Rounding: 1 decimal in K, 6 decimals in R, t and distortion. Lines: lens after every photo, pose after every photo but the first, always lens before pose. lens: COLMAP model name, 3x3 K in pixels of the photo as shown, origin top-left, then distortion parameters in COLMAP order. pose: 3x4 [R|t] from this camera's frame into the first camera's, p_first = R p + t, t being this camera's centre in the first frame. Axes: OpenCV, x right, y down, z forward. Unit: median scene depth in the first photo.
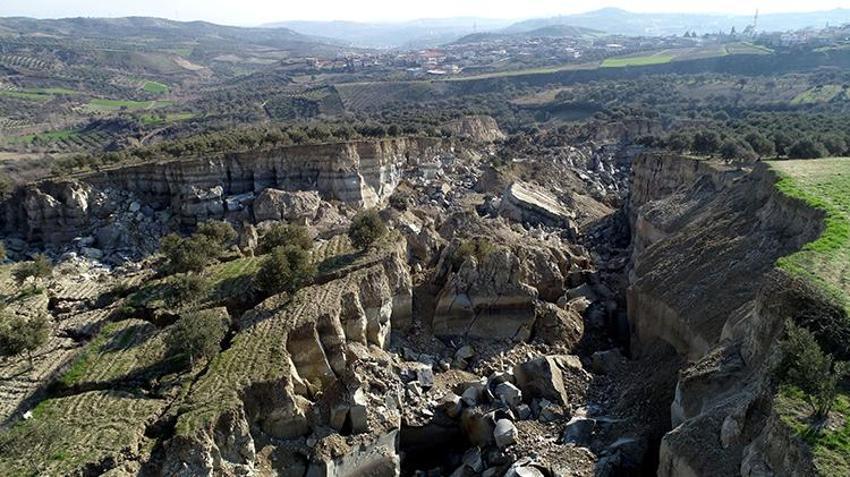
lens RADIAL K [[617.1, 0, 436.2], [0, 617.1, 235.0], [0, 0, 1]] dist [-0.001493, -0.002128]
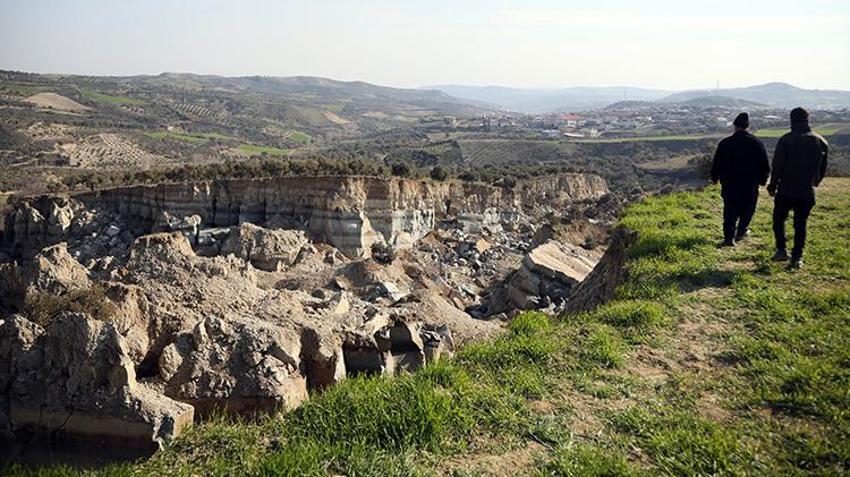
lens RADIAL K [[641.1, 0, 432.1], [0, 641.1, 186.3], [0, 0, 1]] dist [-0.123918, 0.080244]
pose [[0.968679, 0.066042, -0.239375, 0.112923], [-0.108278, 0.979851, -0.167835, -0.004298], [0.223468, 0.188497, 0.956311, 0.145109]]
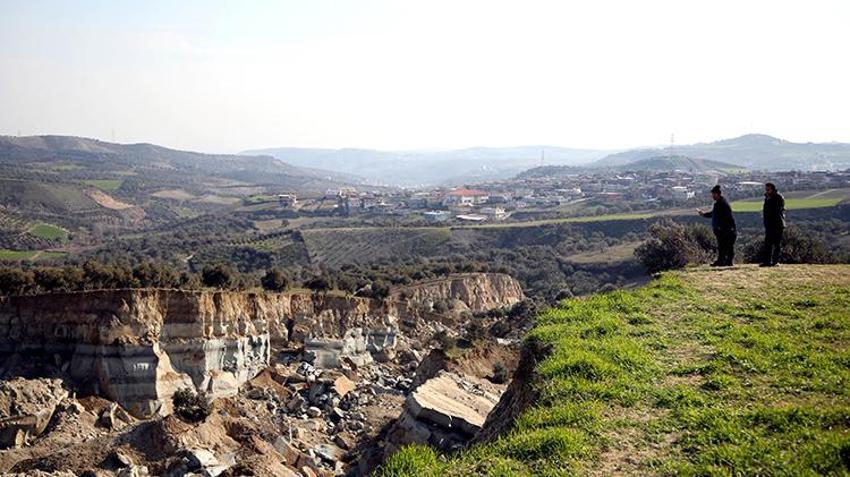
lens RADIAL K [[951.3, 0, 427.9], [0, 951.3, 245.4], [0, 0, 1]] dist [0.021353, 0.129047]
pose [[0.997039, 0.023316, -0.073281, 0.113596], [-0.039900, 0.971473, -0.233770, -0.003261], [0.065739, 0.236001, 0.969527, 0.140768]]
